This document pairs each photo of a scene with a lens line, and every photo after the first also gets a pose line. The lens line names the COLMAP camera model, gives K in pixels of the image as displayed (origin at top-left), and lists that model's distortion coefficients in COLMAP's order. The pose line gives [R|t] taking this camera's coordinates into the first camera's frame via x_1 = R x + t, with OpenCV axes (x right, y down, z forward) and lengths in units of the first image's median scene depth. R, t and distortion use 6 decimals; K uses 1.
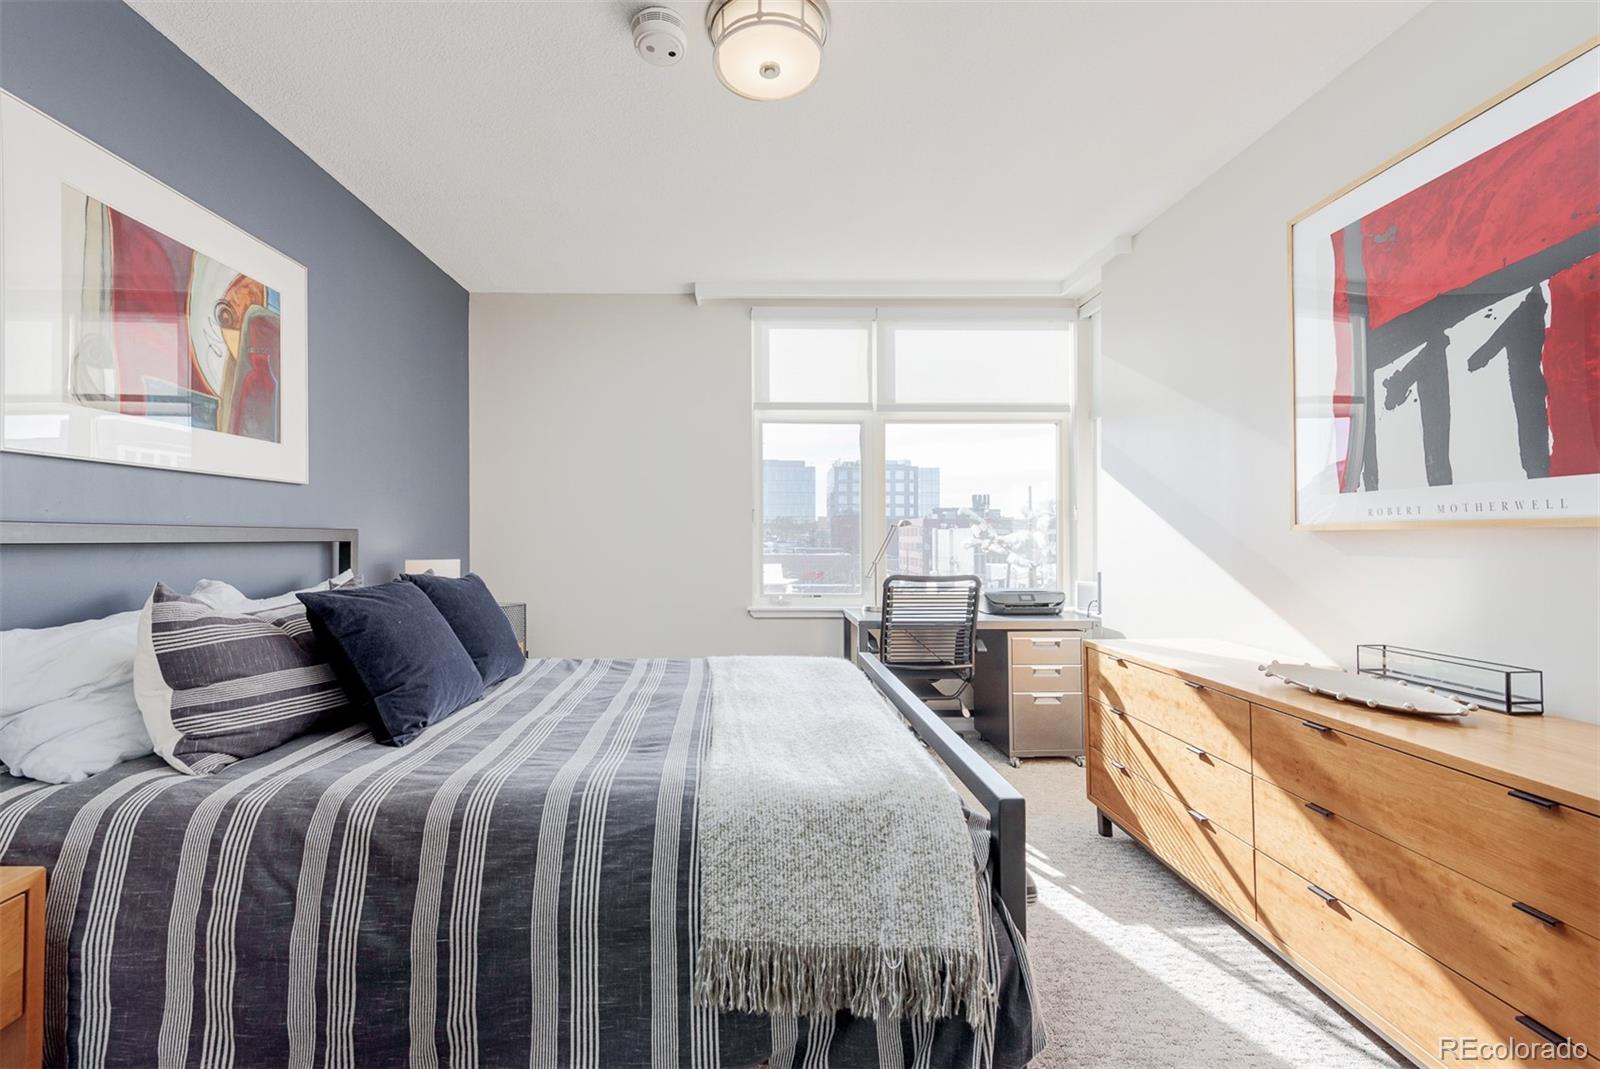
lens RADIAL K [[645.6, 0, 752.0], [0, 645.6, 537.8], [0, 0, 1]] dist [0.009983, -0.001185]
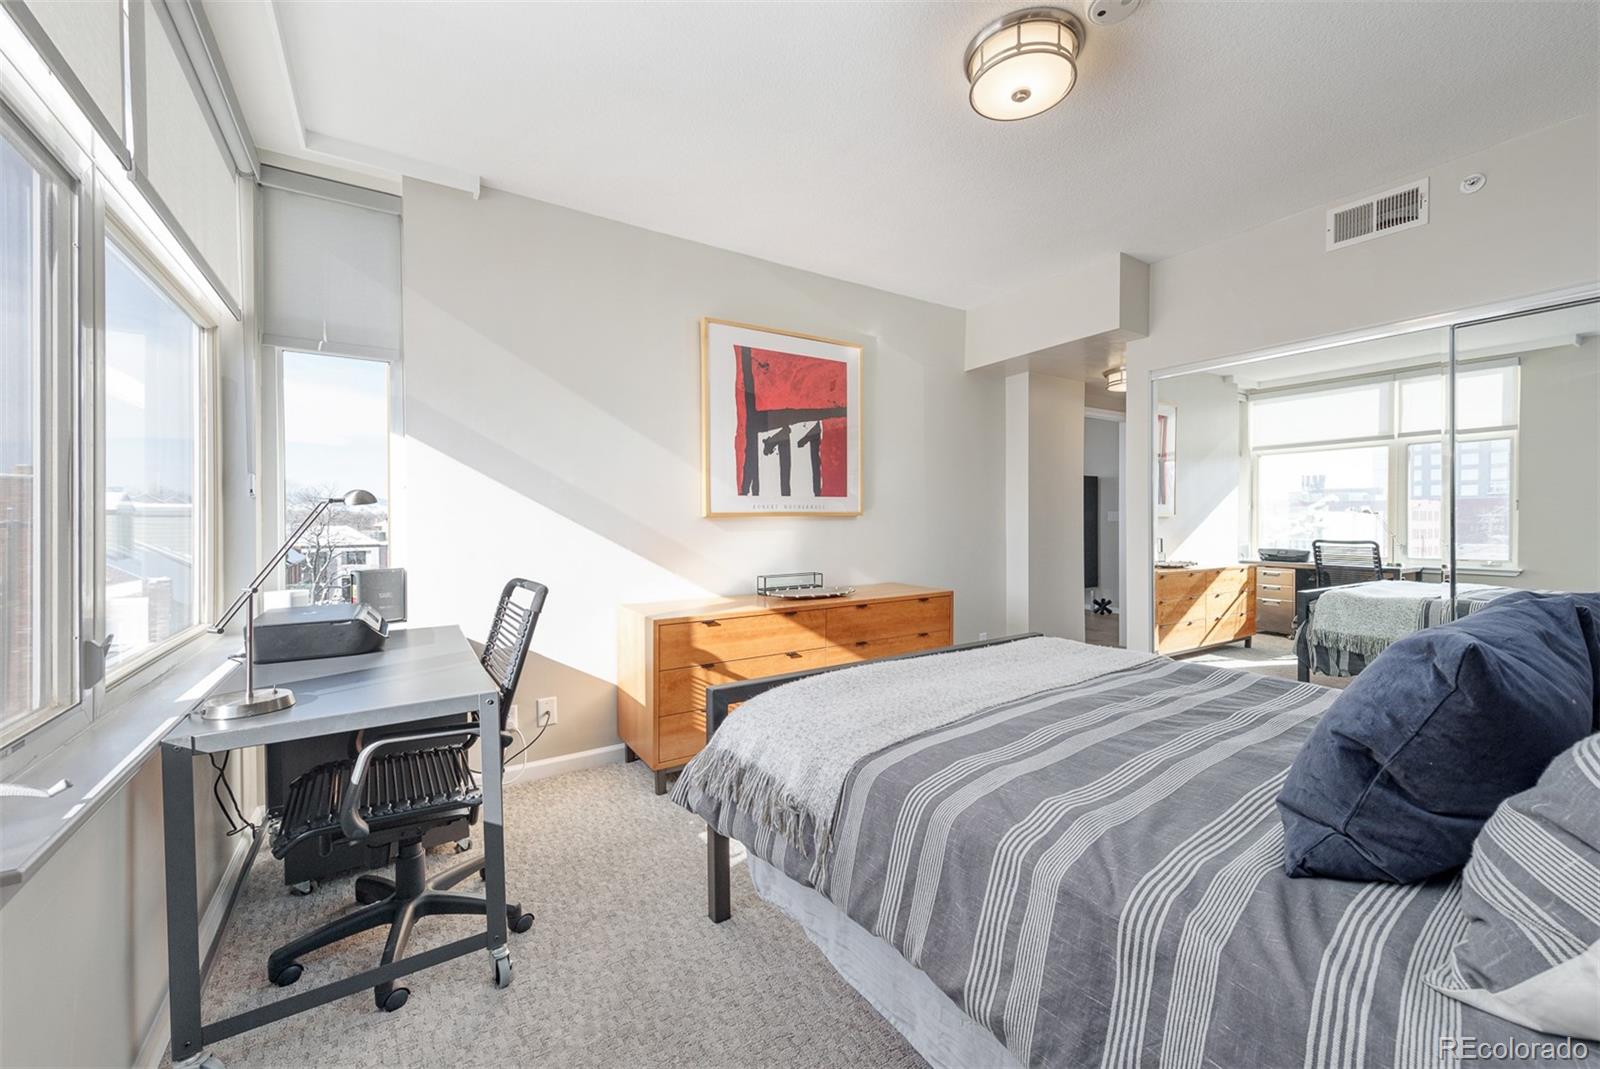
lens RADIAL K [[615.9, 0, 804.9], [0, 615.9, 520.9], [0, 0, 1]] dist [0.004143, -0.000636]
pose [[-0.559730, 0.004233, 0.828665, -0.613584], [0.011149, 0.999935, 0.002423, -0.002054], [-0.828600, 0.010595, -0.559740, 1.919855]]
